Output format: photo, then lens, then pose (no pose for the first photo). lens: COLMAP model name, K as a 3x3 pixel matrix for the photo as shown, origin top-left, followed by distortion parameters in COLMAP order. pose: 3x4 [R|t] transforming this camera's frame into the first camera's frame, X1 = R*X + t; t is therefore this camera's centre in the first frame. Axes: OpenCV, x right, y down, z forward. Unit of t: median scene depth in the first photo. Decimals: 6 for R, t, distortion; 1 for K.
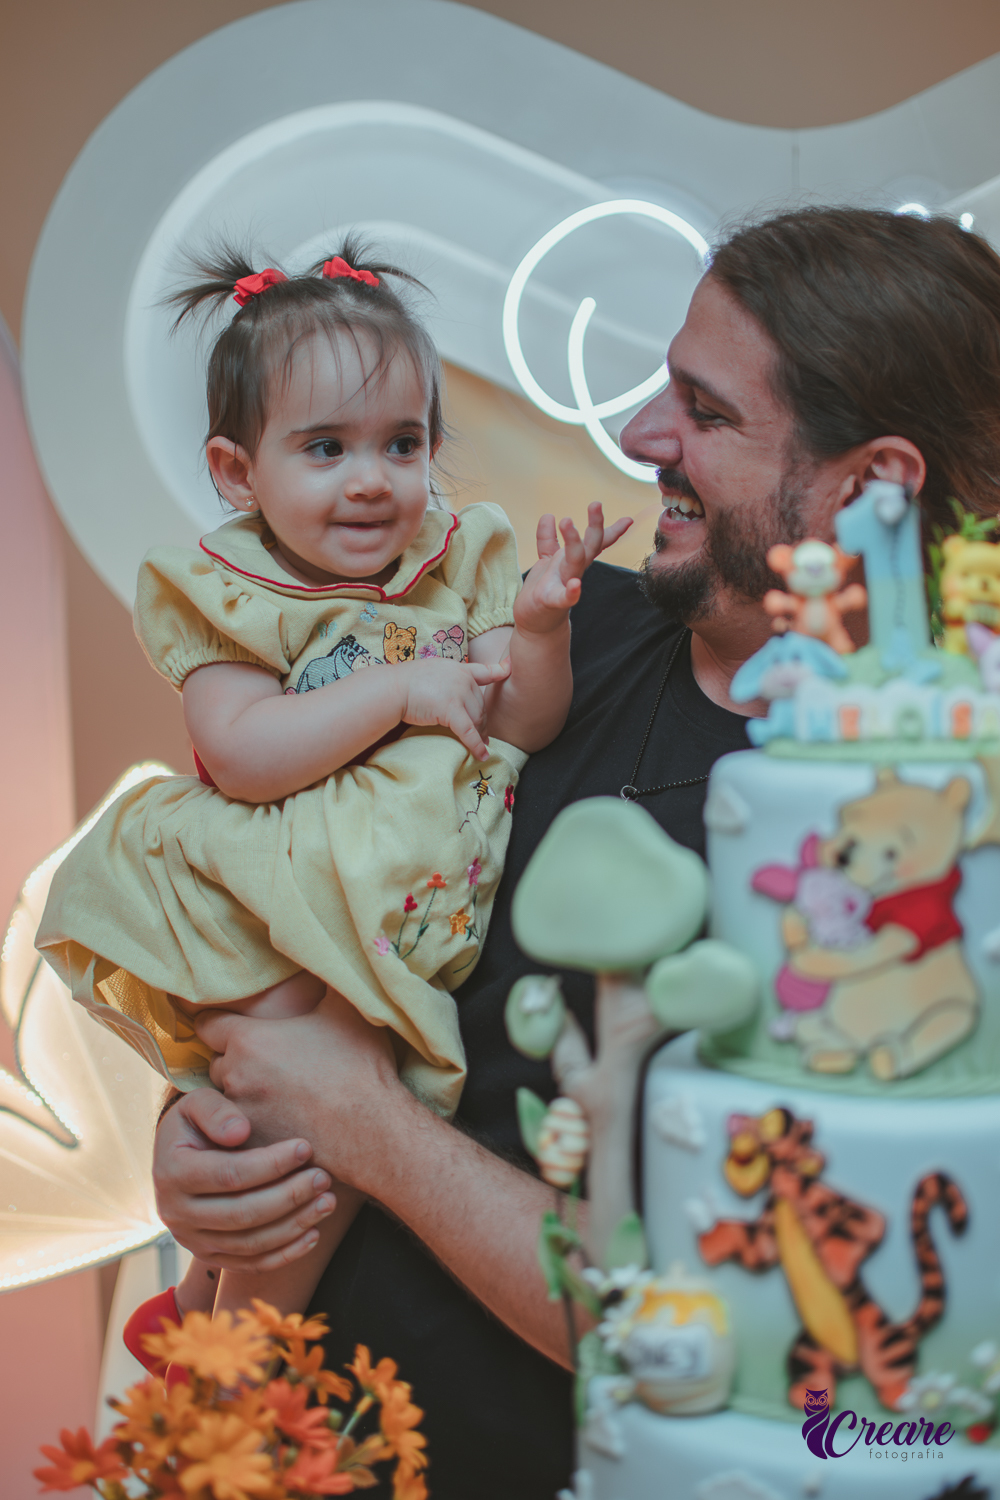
lens RADIAL K [[2311.2, 0, 501.0], [0, 2311.2, 755.1], [0, 0, 1]] dist [-0.160608, 0.000000]
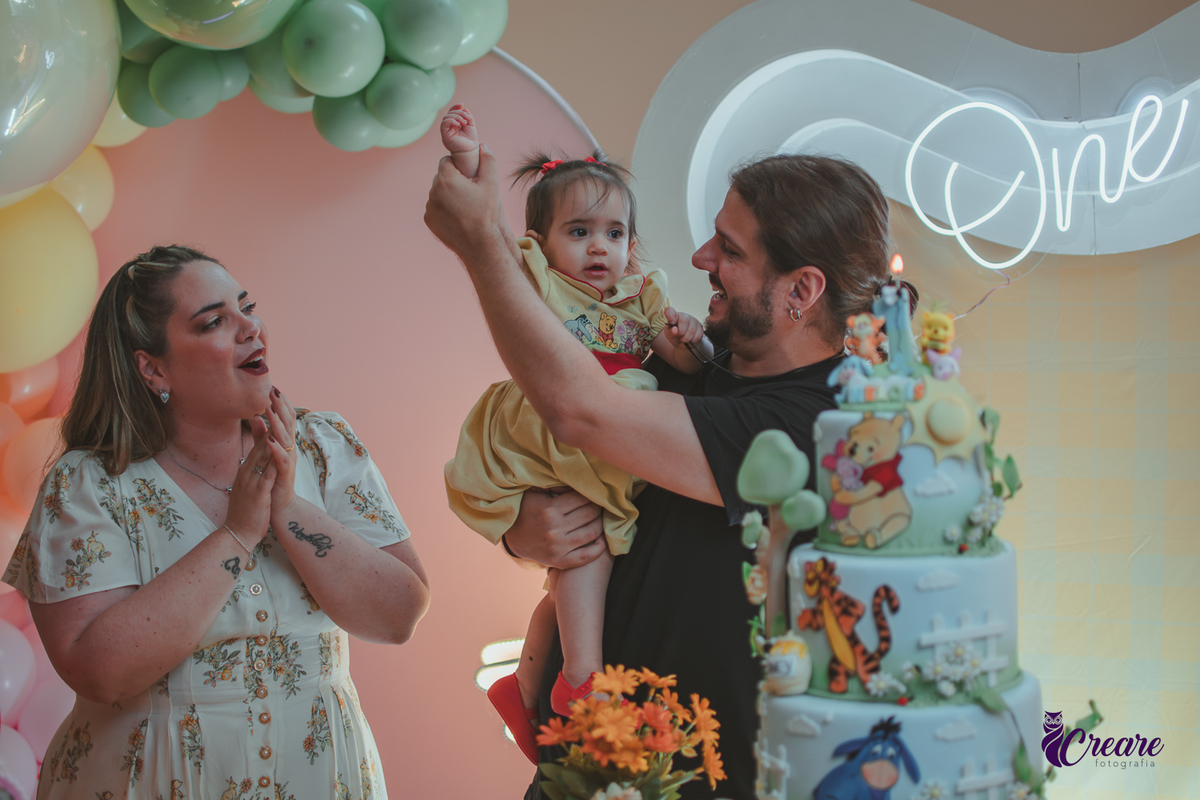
lens RADIAL K [[1848.9, 0, 597.8], [0, 1848.9, 399.0], [0, 0, 1]] dist [-0.160608, 0.000000]
pose [[0.955896, -0.011318, -0.293487, 0.420939], [-0.000666, 0.999171, -0.040701, 0.063643], [0.293704, 0.039101, 0.955096, -0.792108]]
